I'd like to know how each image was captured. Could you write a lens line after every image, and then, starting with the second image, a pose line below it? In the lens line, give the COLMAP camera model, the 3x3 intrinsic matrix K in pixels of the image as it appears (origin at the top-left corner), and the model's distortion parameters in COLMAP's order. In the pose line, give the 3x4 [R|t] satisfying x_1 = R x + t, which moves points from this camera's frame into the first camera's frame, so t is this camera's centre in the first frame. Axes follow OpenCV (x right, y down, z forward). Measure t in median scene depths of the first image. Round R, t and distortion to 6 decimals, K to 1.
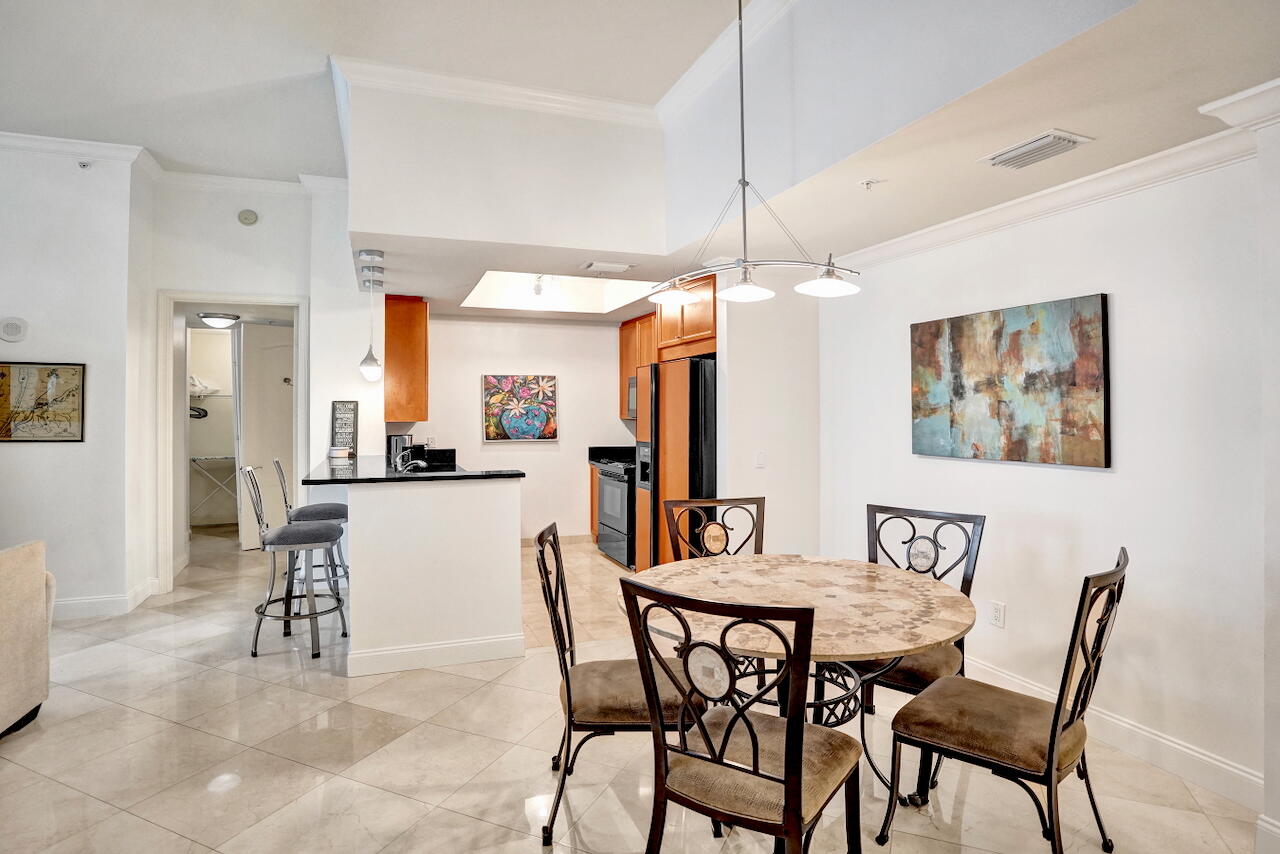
lens RADIAL K [[667.8, 0, 629.9], [0, 667.8, 405.5], [0, 0, 1]] dist [-0.074442, 0.029327]
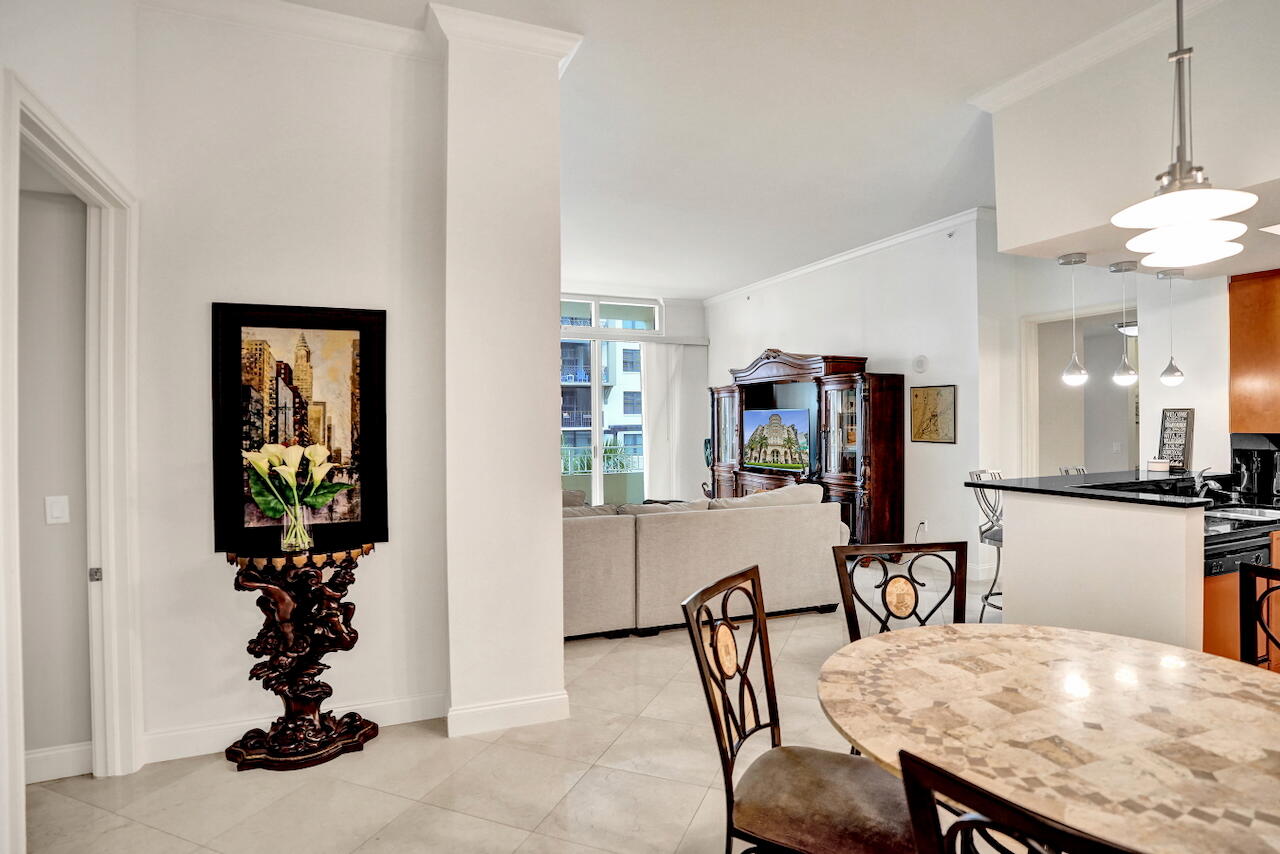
lens RADIAL K [[667.8, 0, 641.3], [0, 667.8, 424.9], [0, 0, 1]] dist [-0.074442, 0.029327]
pose [[0.047094, 0.008229, -0.998857, 0.479357], [0.016030, 0.999831, 0.008993, -0.005097], [0.998762, -0.016435, 0.046954, 0.295437]]
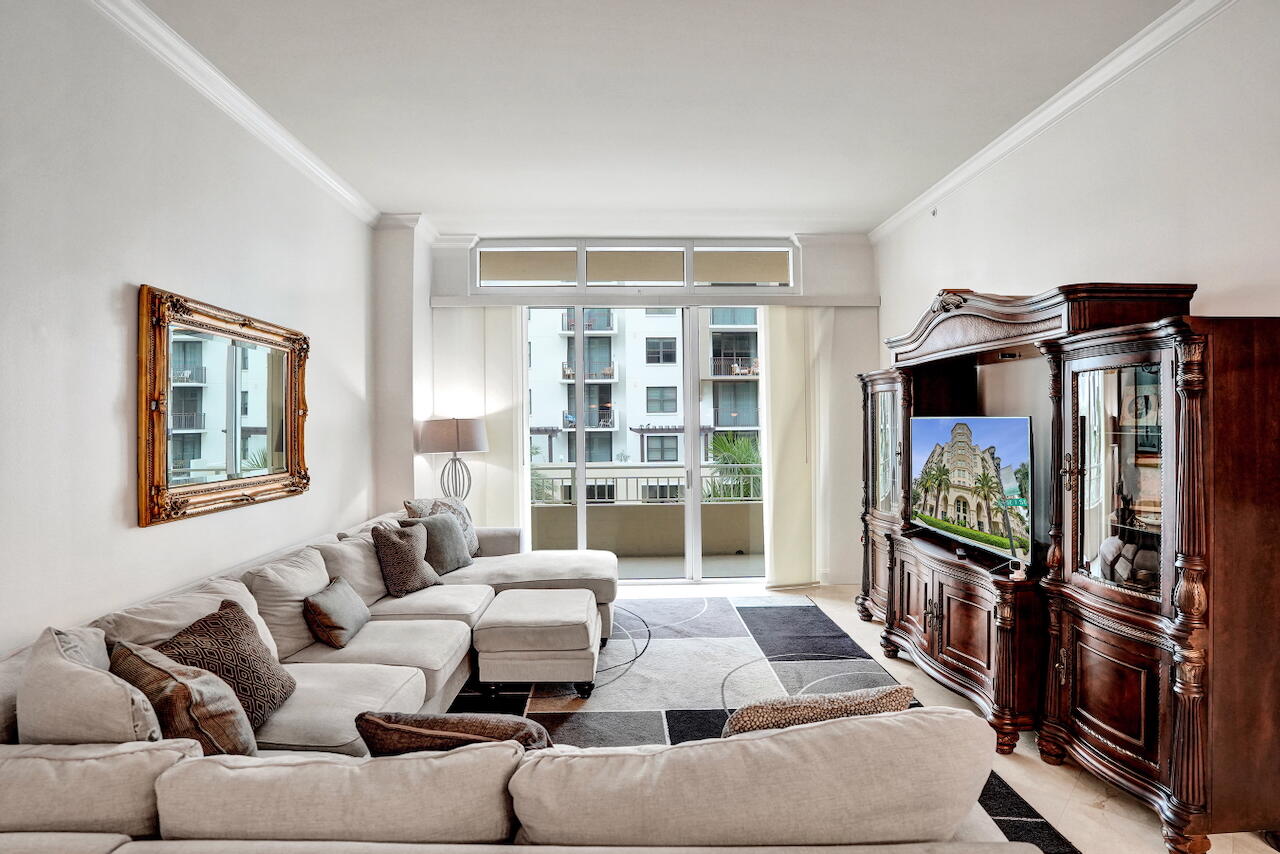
lens RADIAL K [[667.8, 0, 647.2], [0, 667.8, 417.3], [0, 0, 1]] dist [-0.074442, 0.029327]
pose [[-0.317445, 0.002483, -0.948273, -0.350137], [0.018025, 0.999832, -0.003416, -0.026778], [0.948105, -0.018177, -0.317437, 0.618242]]
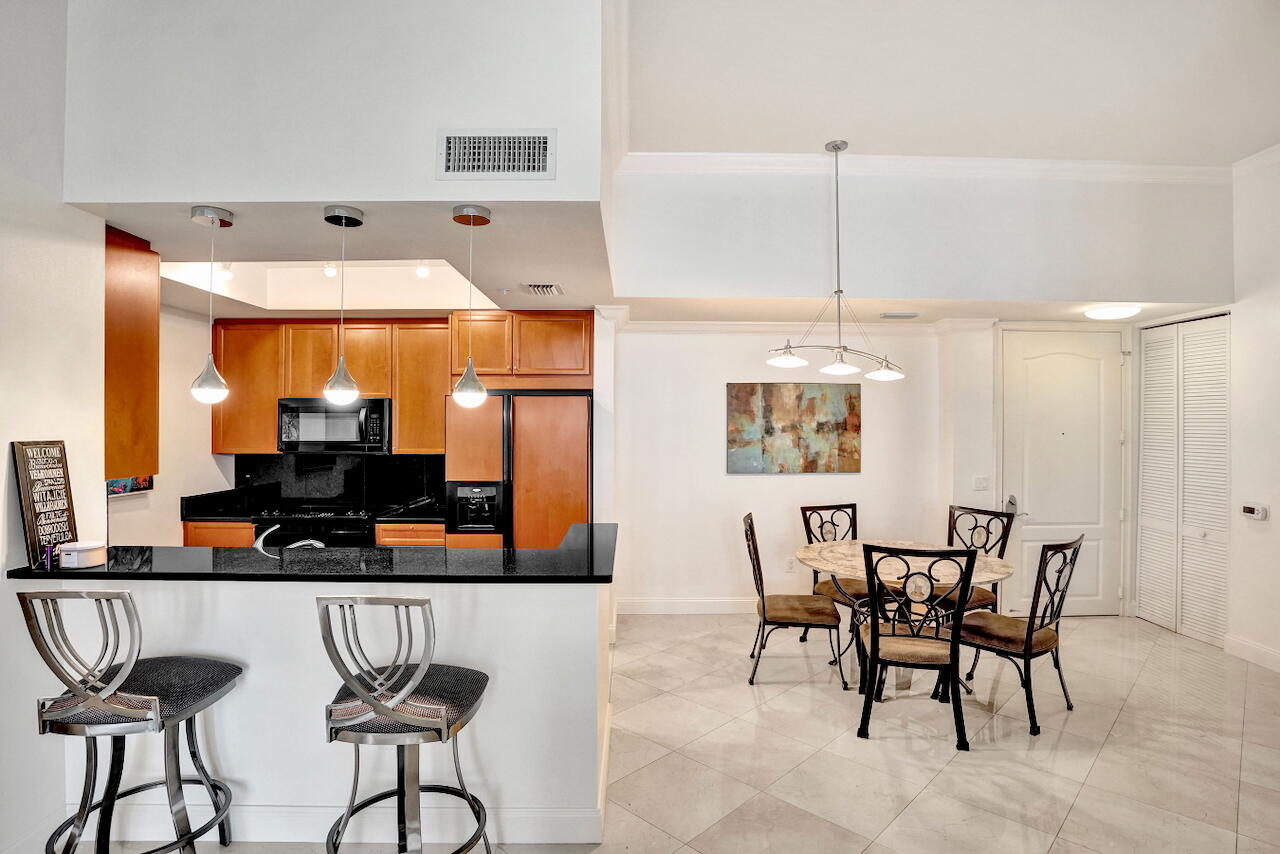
lens RADIAL K [[667.8, 0, 642.2], [0, 667.8, 424.7], [0, 0, 1]] dist [-0.074442, 0.029327]
pose [[0.349511, 0.002113, 0.936930, -0.850532], [-0.009950, 0.999949, 0.001456, -0.027916], [-0.936879, -0.009832, 0.349514, 0.564970]]
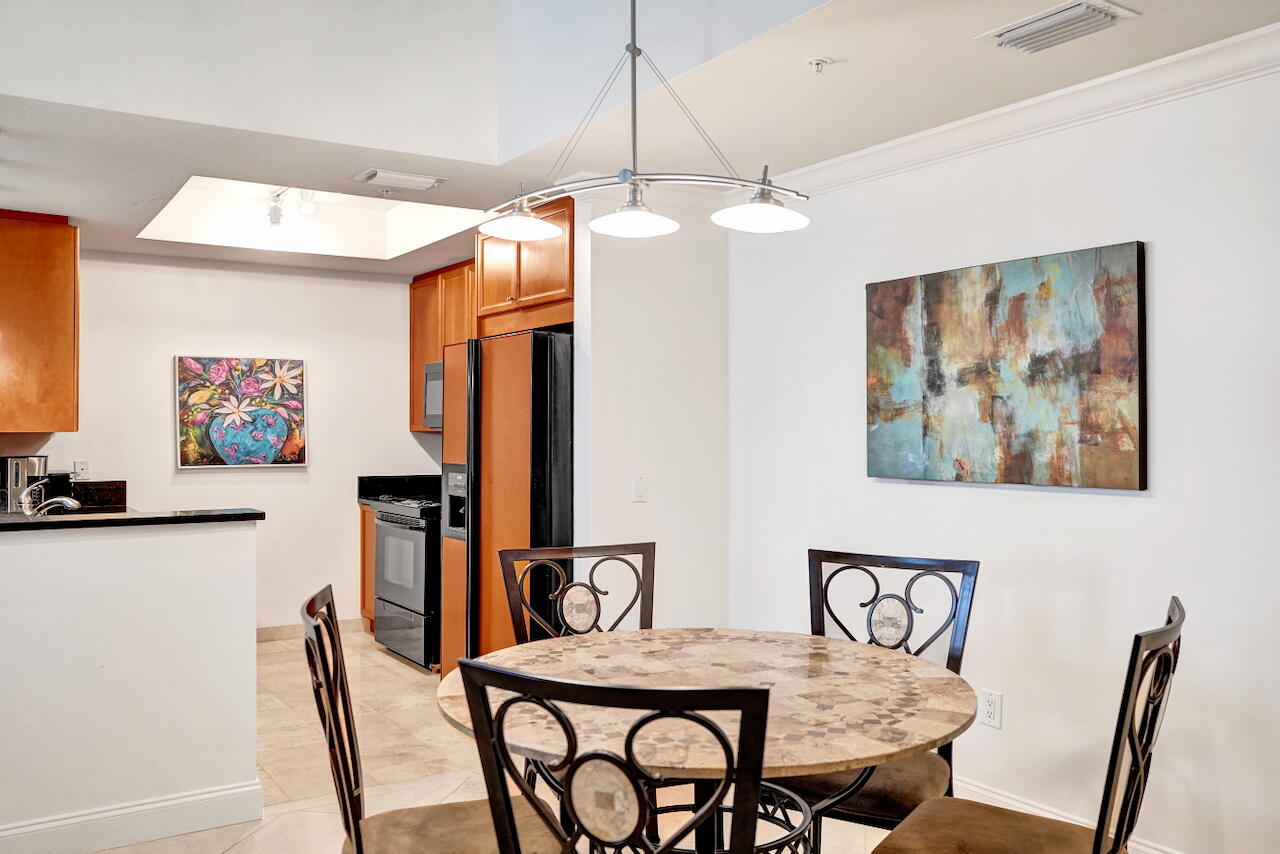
lens RADIAL K [[1045.0, 0, 633.1], [0, 1045.0, 422.7], [0, 0, 1]] dist [-0.015044, 0.019472]
pose [[0.978093, 0.003878, 0.208133, -0.023835], [-0.004625, 0.999984, 0.003103, 0.013657], [-0.208118, -0.003998, 0.978096, 0.005161]]
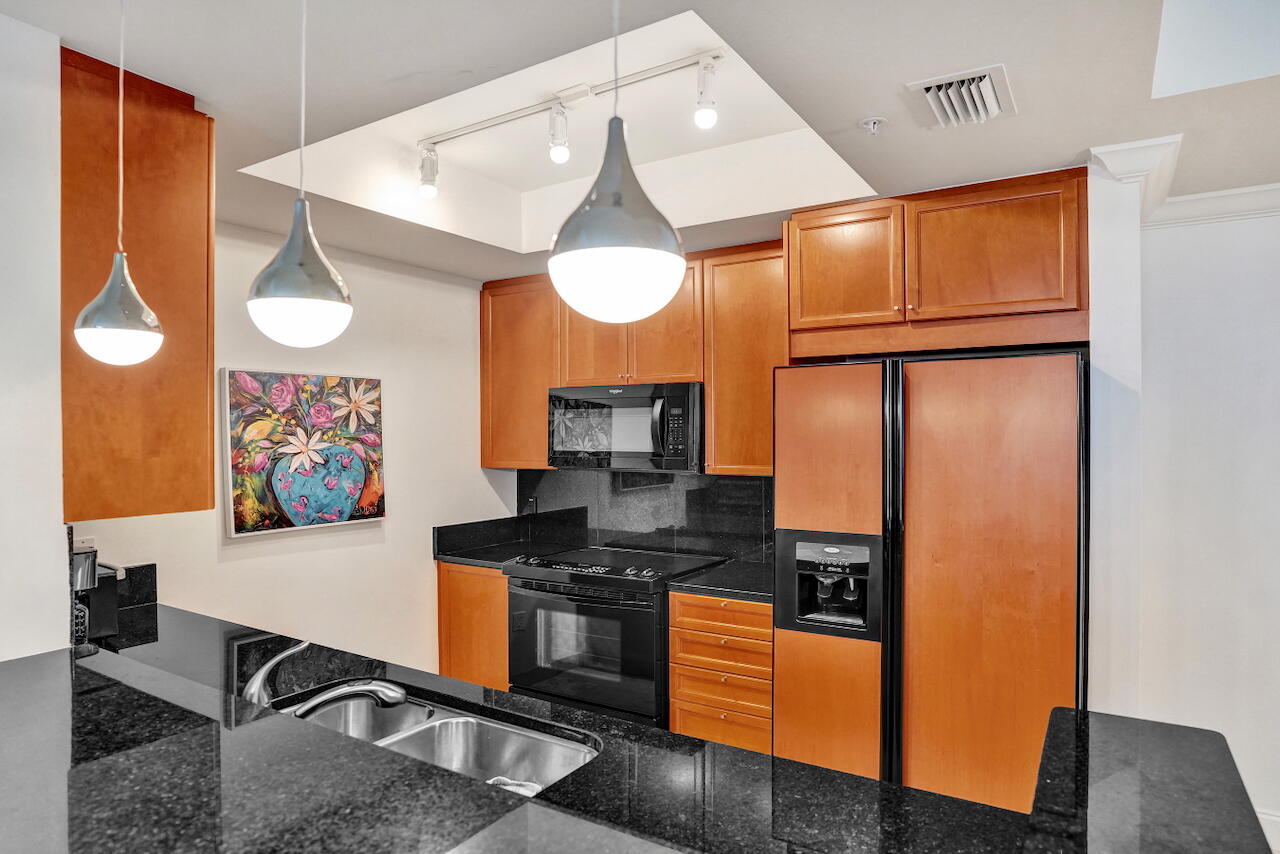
lens RADIAL K [[752.5, 0, 642.5], [0, 752.5, 435.6], [0, 0, 1]] dist [-0.048164, 0.005756]
pose [[0.803813, -0.002001, 0.594878, -0.444673], [-0.003406, 0.999962, 0.007966, -0.017186], [-0.594872, -0.008430, 0.803776, 0.778529]]
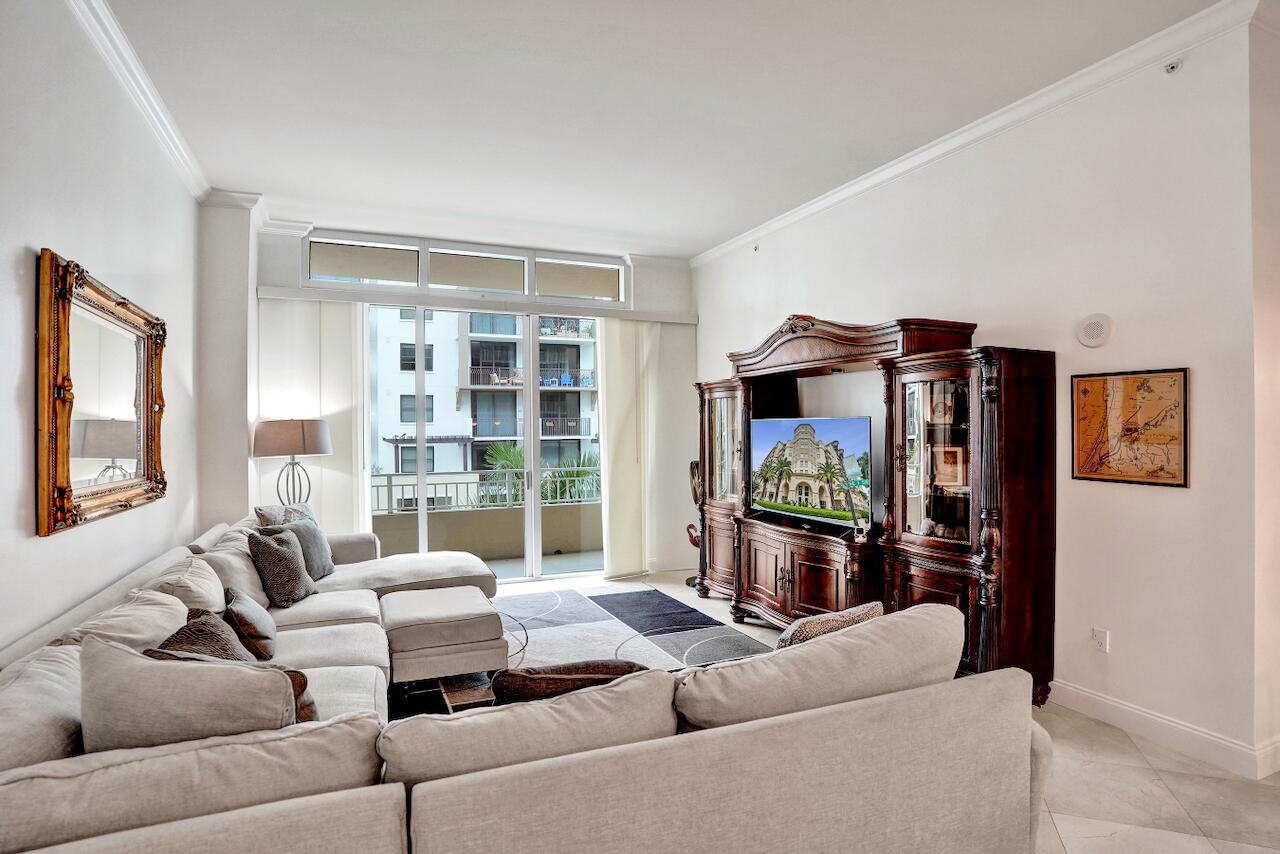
lens RADIAL K [[667.8, 0, 649.1], [0, 667.8, 426.0], [0, 0, 1]] dist [-0.074442, 0.029327]
pose [[0.065171, -0.001274, -0.997873, -0.238336], [0.014738, 0.999891, -0.000314, -0.013994], [0.997765, -0.014687, 0.065183, 0.419386]]
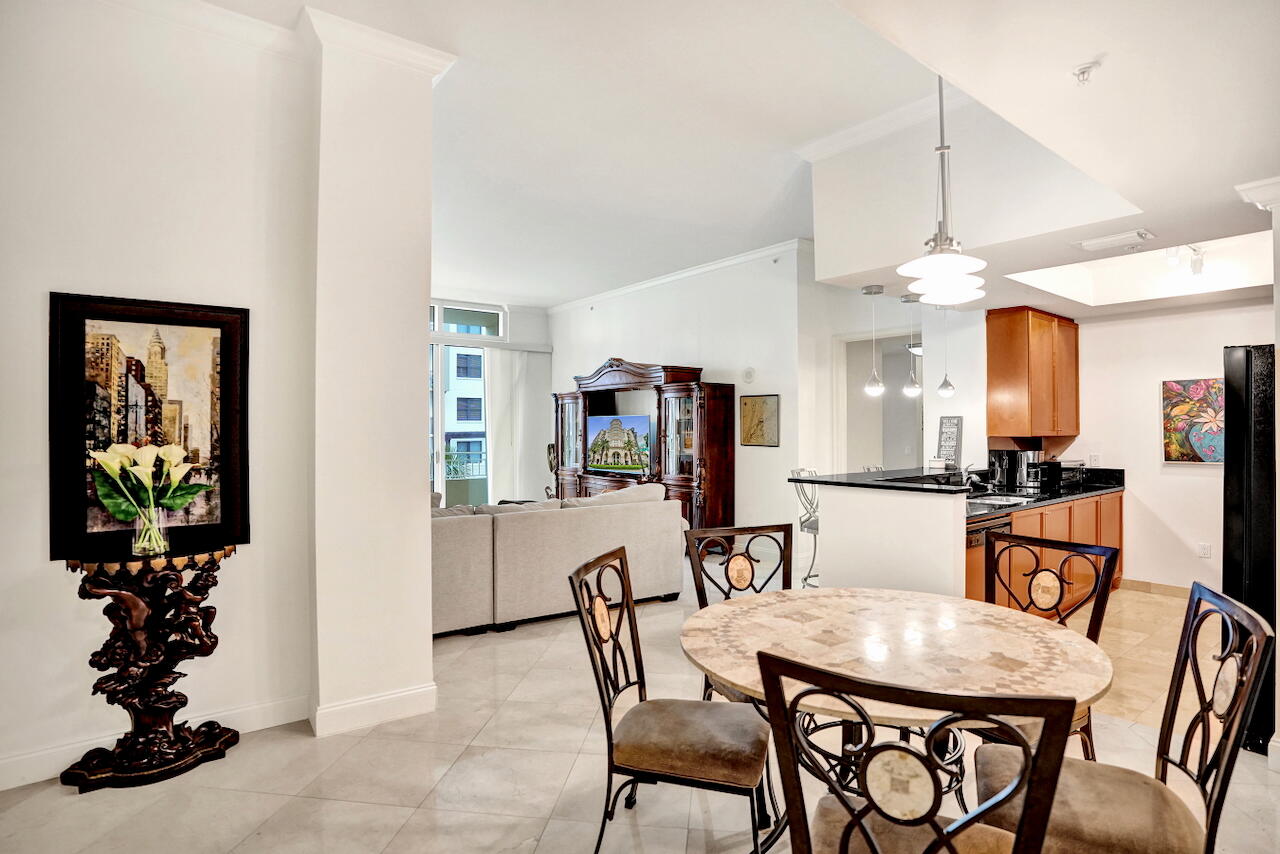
lens RADIAL K [[667.8, 0, 649.0], [0, 667.8, 425.4], [0, 0, 1]] dist [-0.074442, 0.029327]
pose [[0.300480, -0.000941, -0.953788, 0.537017], [0.010706, 0.999940, 0.002386, -0.000118], [0.953728, -0.010928, 0.300472, 0.256333]]
